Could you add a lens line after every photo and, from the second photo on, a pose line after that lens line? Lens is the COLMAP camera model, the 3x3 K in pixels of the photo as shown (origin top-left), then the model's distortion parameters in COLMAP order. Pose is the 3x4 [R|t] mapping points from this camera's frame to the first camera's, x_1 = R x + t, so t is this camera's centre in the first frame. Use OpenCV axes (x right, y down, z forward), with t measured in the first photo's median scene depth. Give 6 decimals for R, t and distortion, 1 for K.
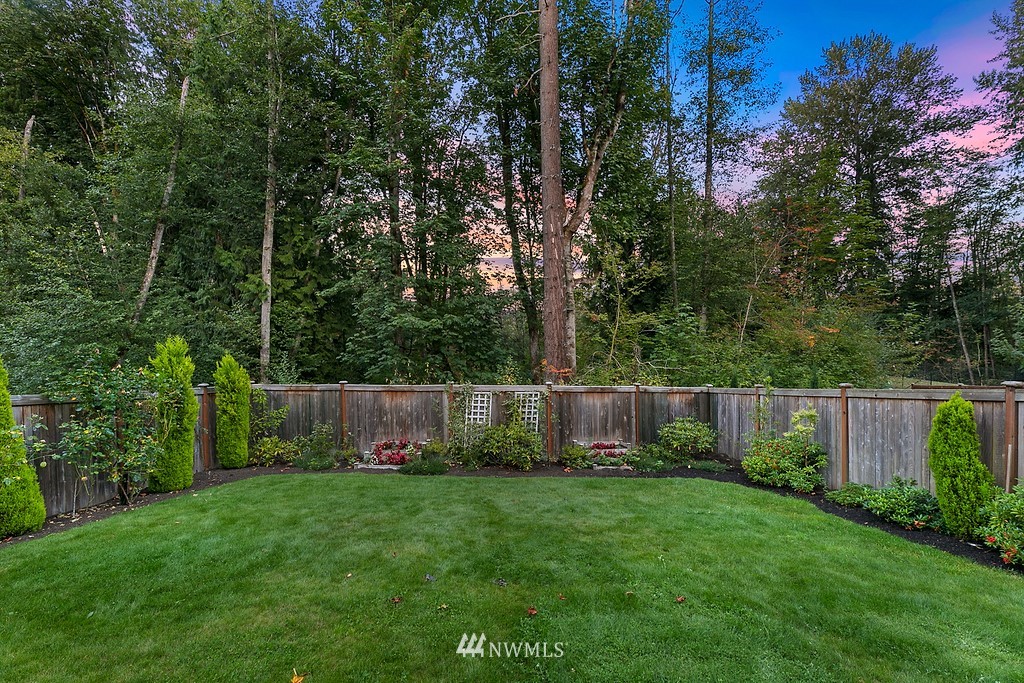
lens RADIAL K [[434.7, 0, 506.9], [0, 434.7, 344.4], [0, 0, 1]] dist [0.000107, 0.000277]
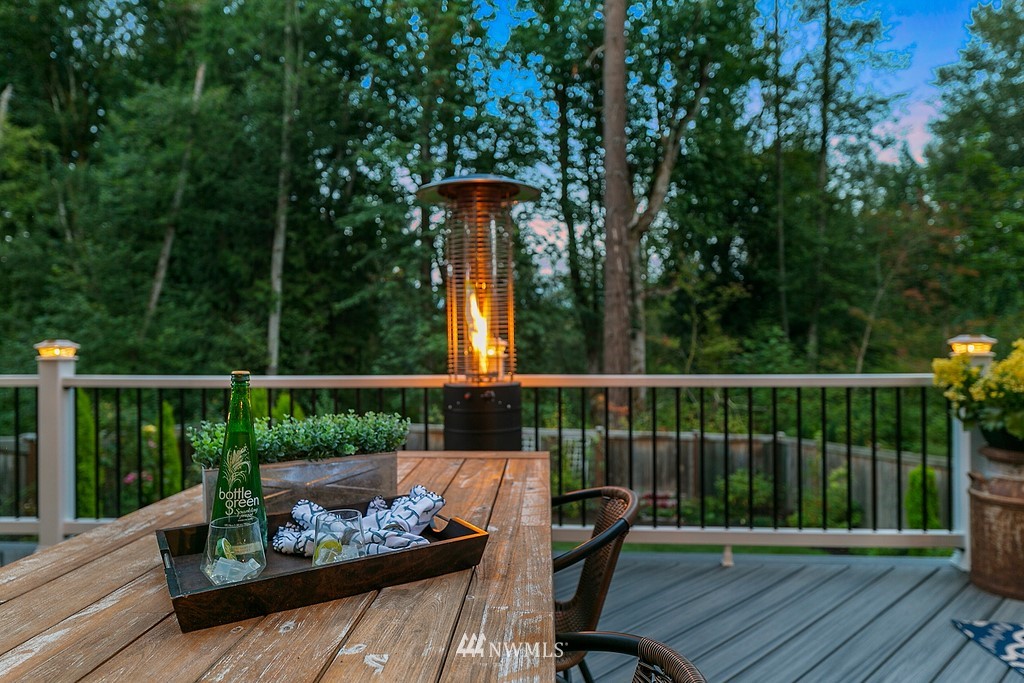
lens RADIAL K [[634.7, 0, 512.0], [0, 634.7, 341.5], [0, 0, 1]] dist [-0.000516, -0.001338]
pose [[0.996708, 0.019617, -0.078667, 0.010728], [-0.019992, 0.999792, -0.003977, -0.090840], [0.078573, 0.005537, 0.996893, -0.394909]]
